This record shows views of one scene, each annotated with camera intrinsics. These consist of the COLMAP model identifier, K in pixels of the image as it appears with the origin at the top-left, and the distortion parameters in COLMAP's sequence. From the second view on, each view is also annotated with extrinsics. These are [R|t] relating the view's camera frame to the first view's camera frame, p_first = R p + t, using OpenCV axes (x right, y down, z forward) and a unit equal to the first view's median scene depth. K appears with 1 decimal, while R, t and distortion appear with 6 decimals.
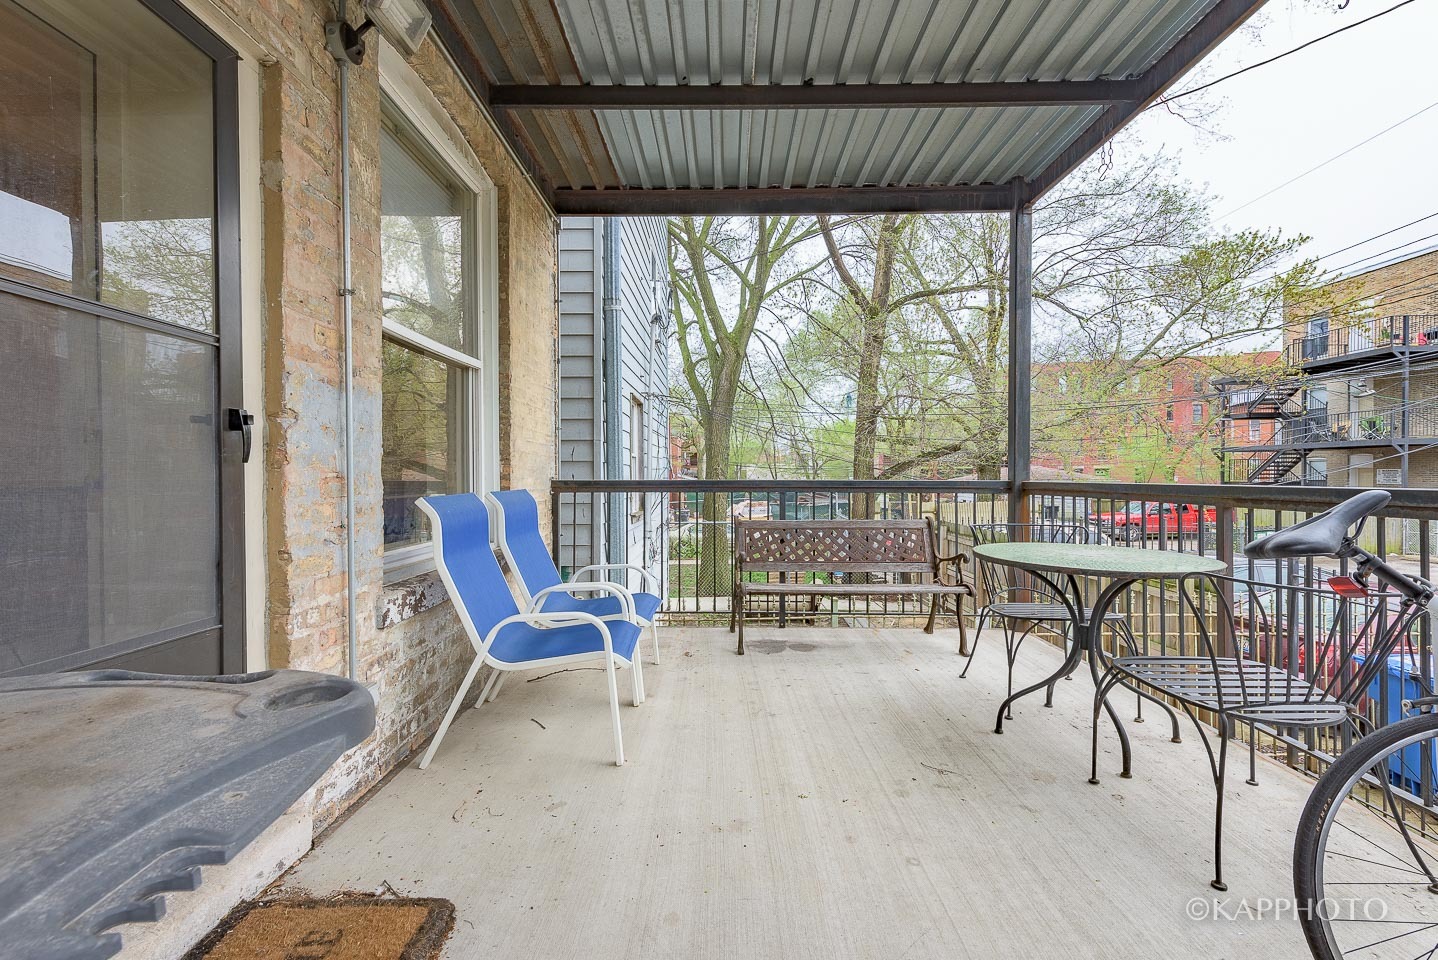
lens RADIAL K [[631.7, 0, 723.5], [0, 631.7, 478.5], [0, 0, 1]] dist [0.015652, -0.006173]
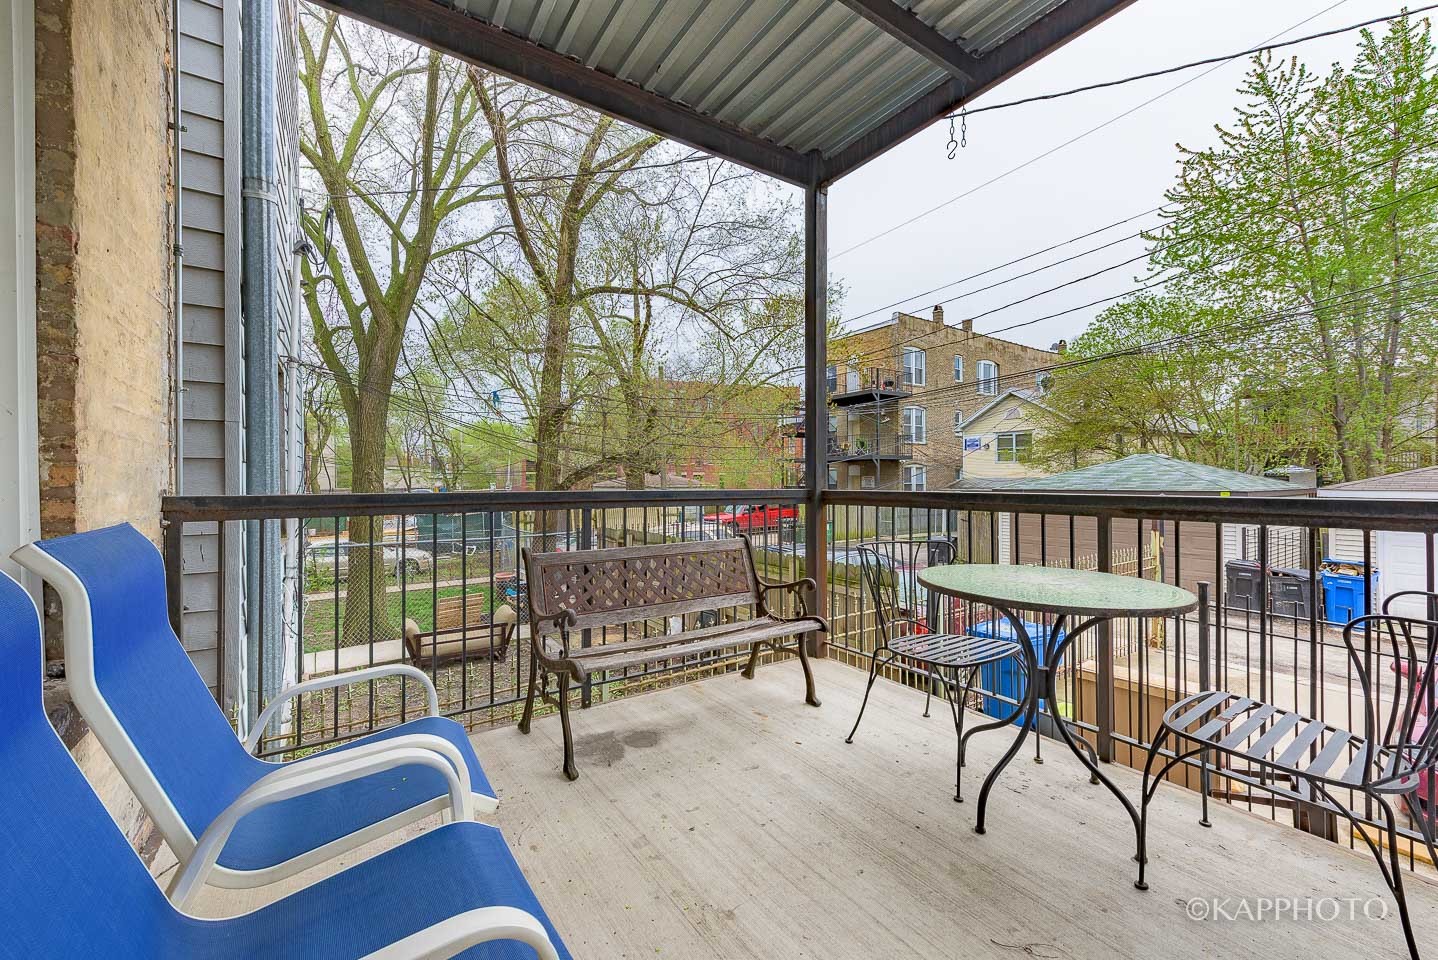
lens RADIAL K [[631.7, 0, 690.0], [0, 631.7, 481.2], [0, 0, 1]] dist [0.015652, -0.006173]
pose [[0.860701, -0.000273, 0.509111, -0.145732], [0.002146, 0.999993, -0.003092, -0.005313], [-0.509106, 0.003754, 0.860695, 0.323670]]
